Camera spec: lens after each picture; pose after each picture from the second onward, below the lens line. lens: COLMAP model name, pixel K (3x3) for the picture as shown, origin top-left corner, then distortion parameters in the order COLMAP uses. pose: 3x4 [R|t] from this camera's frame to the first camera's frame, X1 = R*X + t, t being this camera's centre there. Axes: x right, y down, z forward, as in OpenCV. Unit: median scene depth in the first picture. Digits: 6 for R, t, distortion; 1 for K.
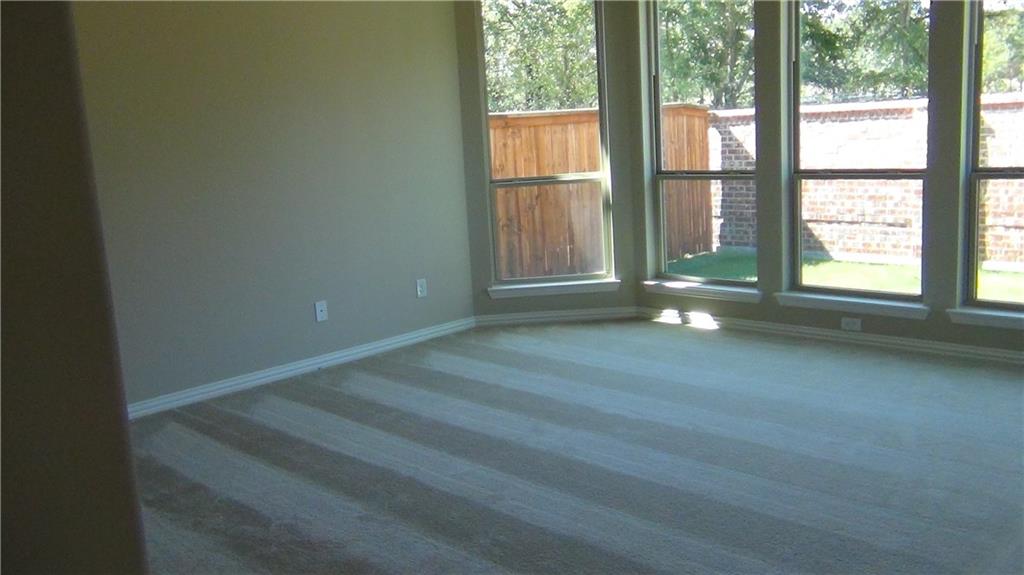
lens RADIAL K [[948.9, 0, 512.0], [0, 948.9, 287.5], [0, 0, 1]] dist [0.002276, -0.003889]
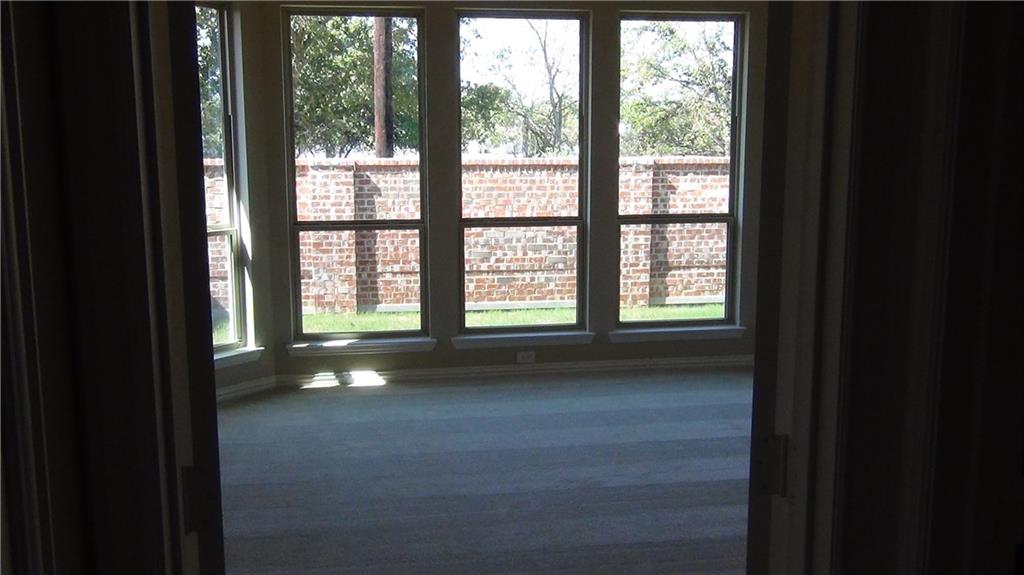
lens RADIAL K [[948.9, 0, 512.0], [0, 948.9, 287.5], [0, 0, 1]] dist [0.002276, -0.003889]
pose [[0.572985, -0.059112, 0.817431, -0.460657], [0.113405, 0.993519, -0.007647, -0.029594], [-0.811682, 0.097082, 0.575975, 0.311646]]
